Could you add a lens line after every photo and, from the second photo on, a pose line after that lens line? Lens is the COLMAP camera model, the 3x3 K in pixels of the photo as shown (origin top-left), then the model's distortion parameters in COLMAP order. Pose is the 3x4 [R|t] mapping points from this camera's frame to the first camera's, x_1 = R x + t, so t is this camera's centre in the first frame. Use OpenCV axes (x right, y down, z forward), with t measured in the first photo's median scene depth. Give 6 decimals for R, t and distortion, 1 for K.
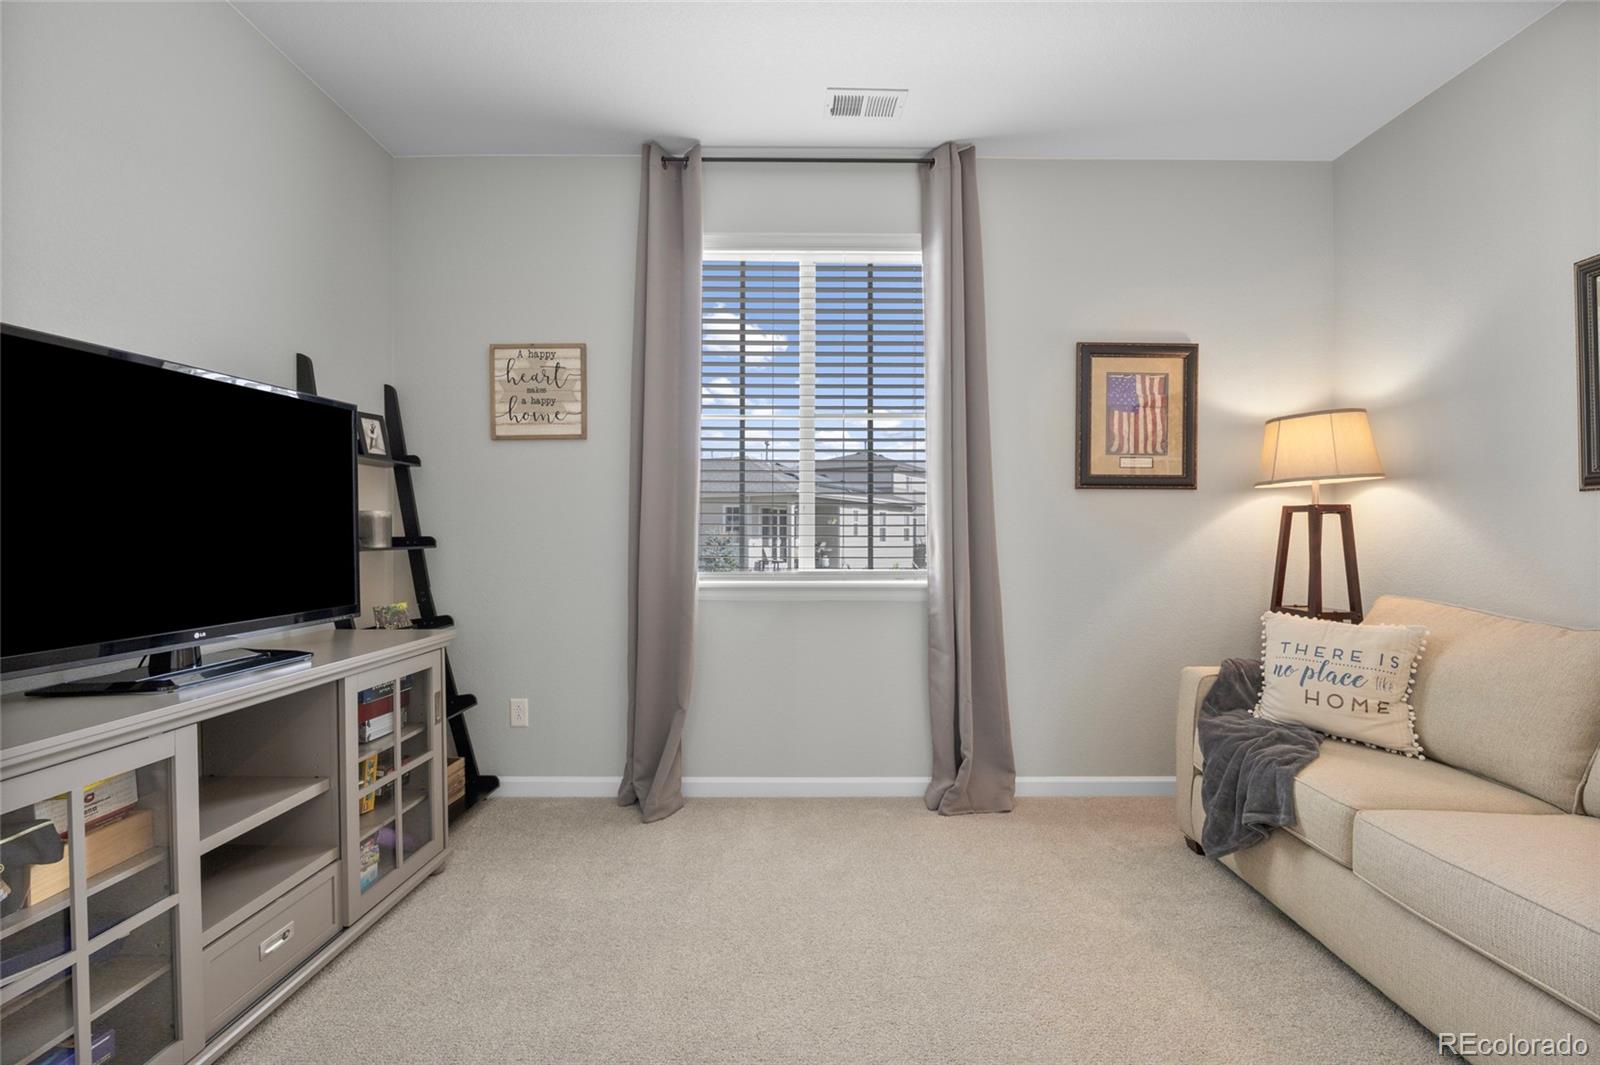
lens RADIAL K [[723.8, 0, 800.3], [0, 723.8, 533.9], [0, 0, 1]] dist [0.011915, 0.000042]
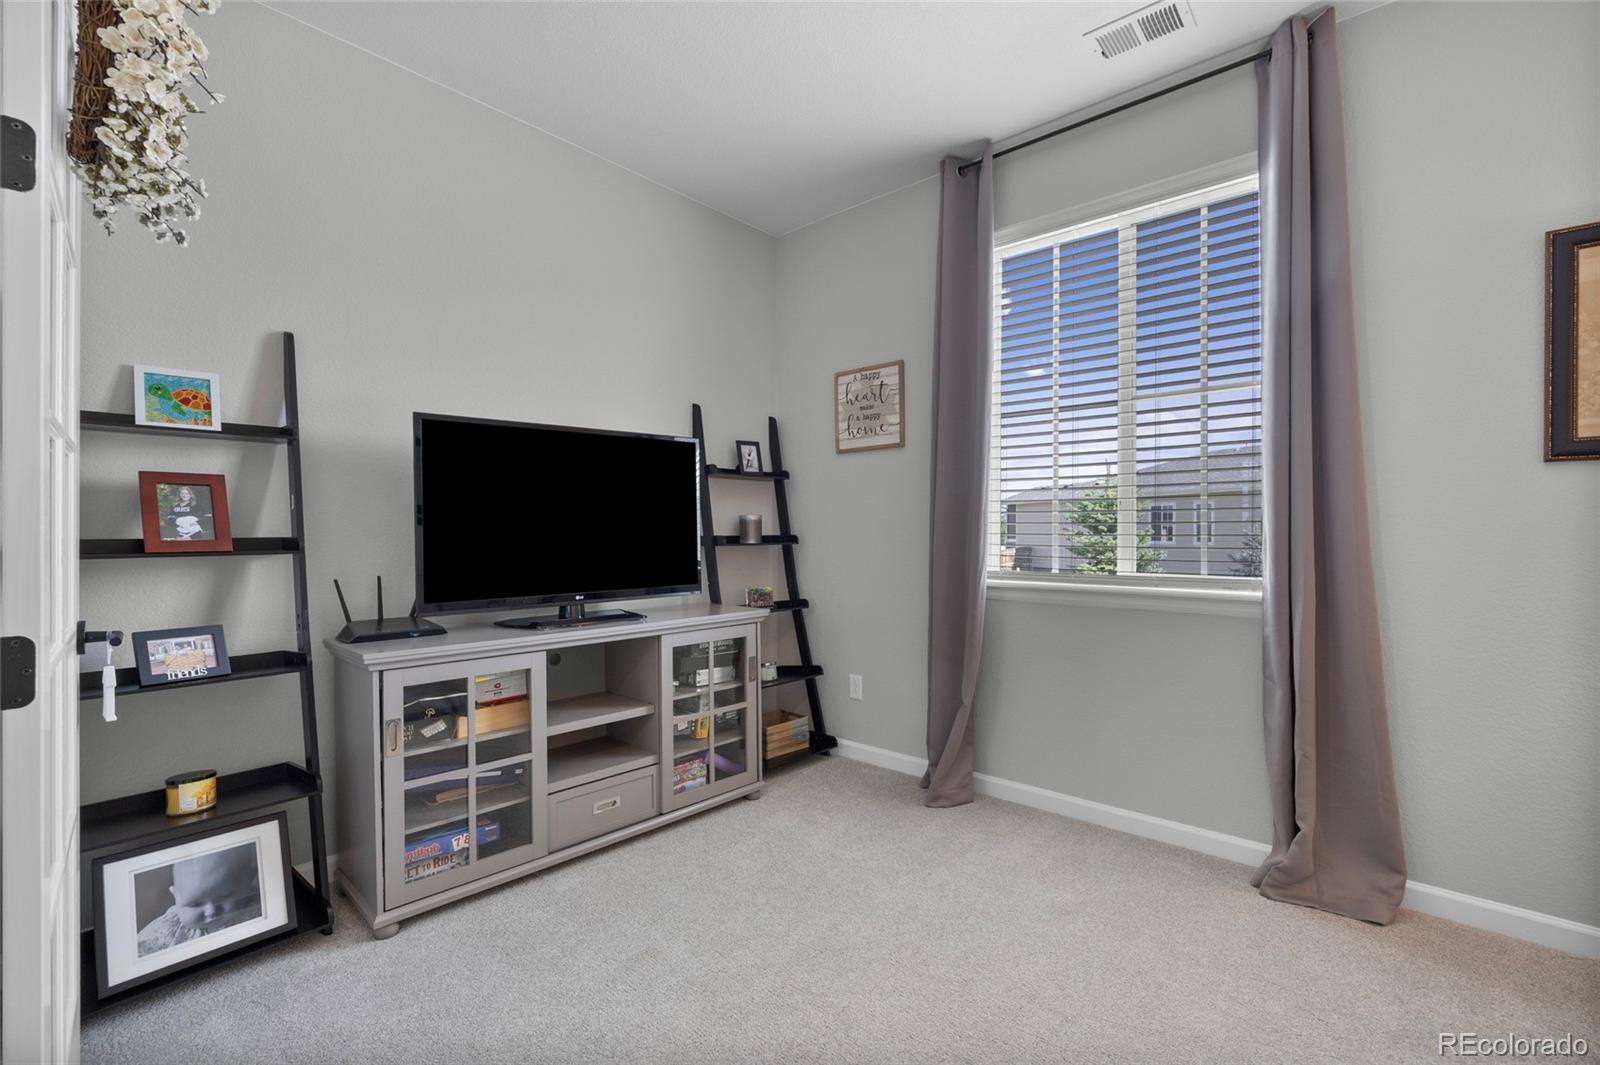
lens RADIAL K [[723.8, 0, 848.7], [0, 723.8, 532.4], [0, 0, 1]] dist [0.011915, 0.000042]
pose [[0.753431, -0.000194, -0.657527, 0.368713], [0.000157, 1.000000, -0.000114, -0.000575], [0.657527, -0.000017, 0.753431, 0.120359]]
